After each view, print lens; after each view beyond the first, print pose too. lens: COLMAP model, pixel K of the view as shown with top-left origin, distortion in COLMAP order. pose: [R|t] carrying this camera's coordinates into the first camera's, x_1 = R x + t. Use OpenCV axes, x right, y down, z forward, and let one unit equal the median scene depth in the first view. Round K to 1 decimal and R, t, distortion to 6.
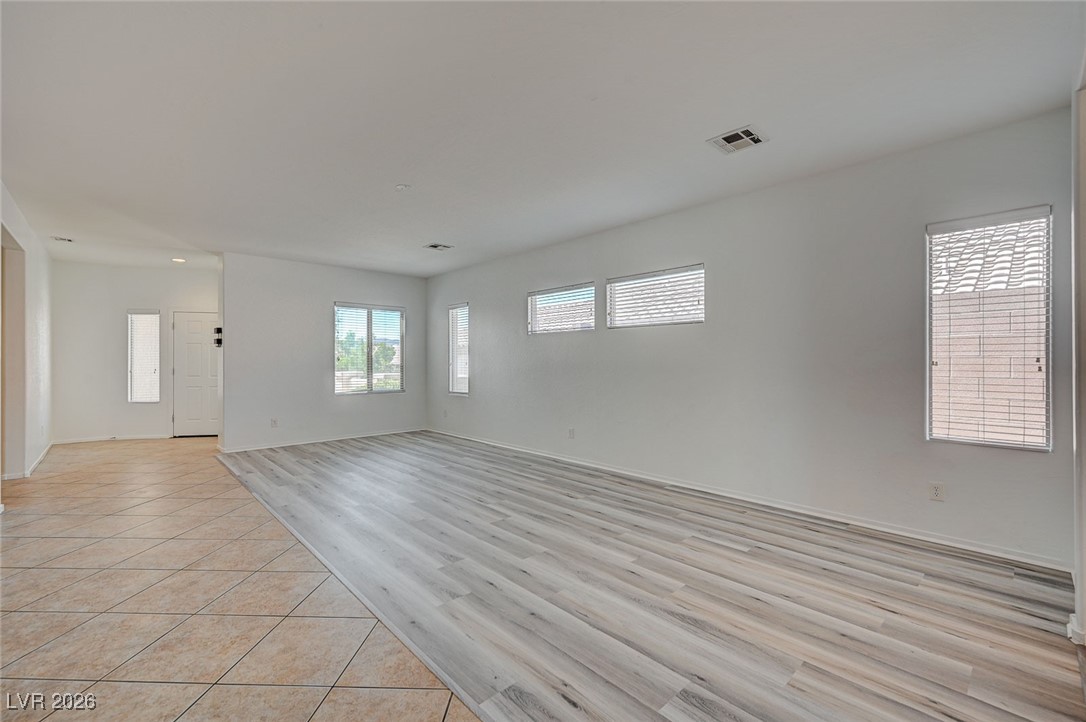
lens RADIAL K [[450.9, 0, 543.0], [0, 450.9, 361.0], [0, 0, 1]] dist [0.000943, -0.000015]
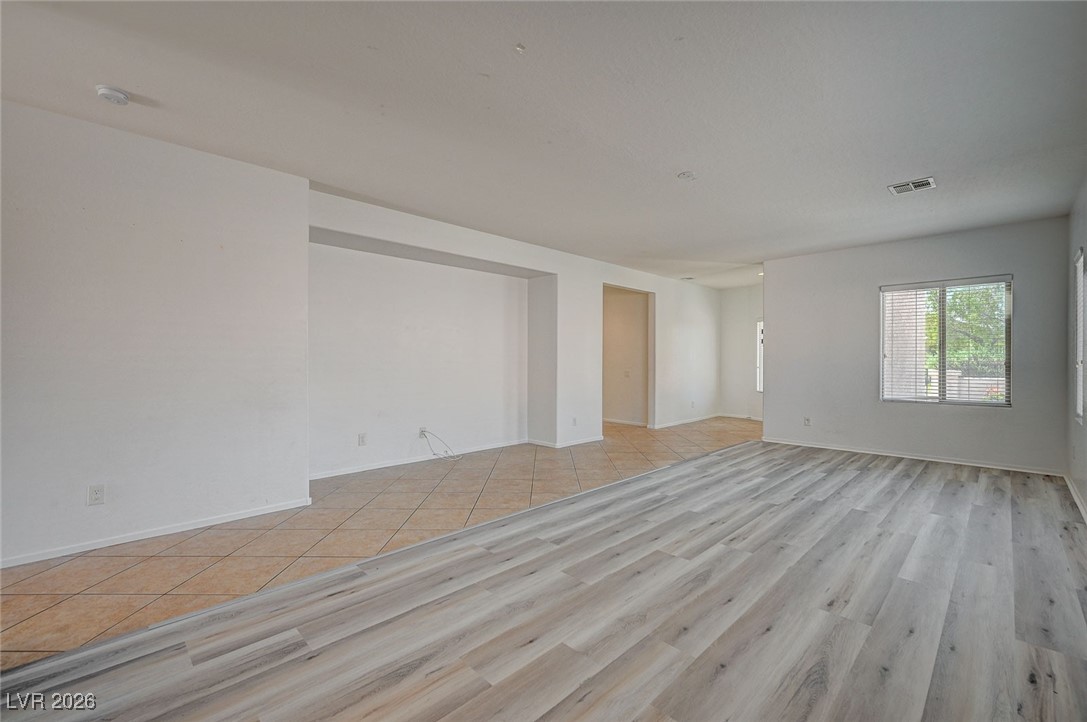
lens RADIAL K [[451.3, 0, 543.5], [0, 451.3, 361.0], [0, 0, 1]] dist [0.000943, -0.000015]
pose [[0.040990, 0.002289, -0.999157, 0.810998], [0.001842, 0.999996, 0.002366, 0.004285], [0.999158, -0.001937, 0.040985, 0.852829]]
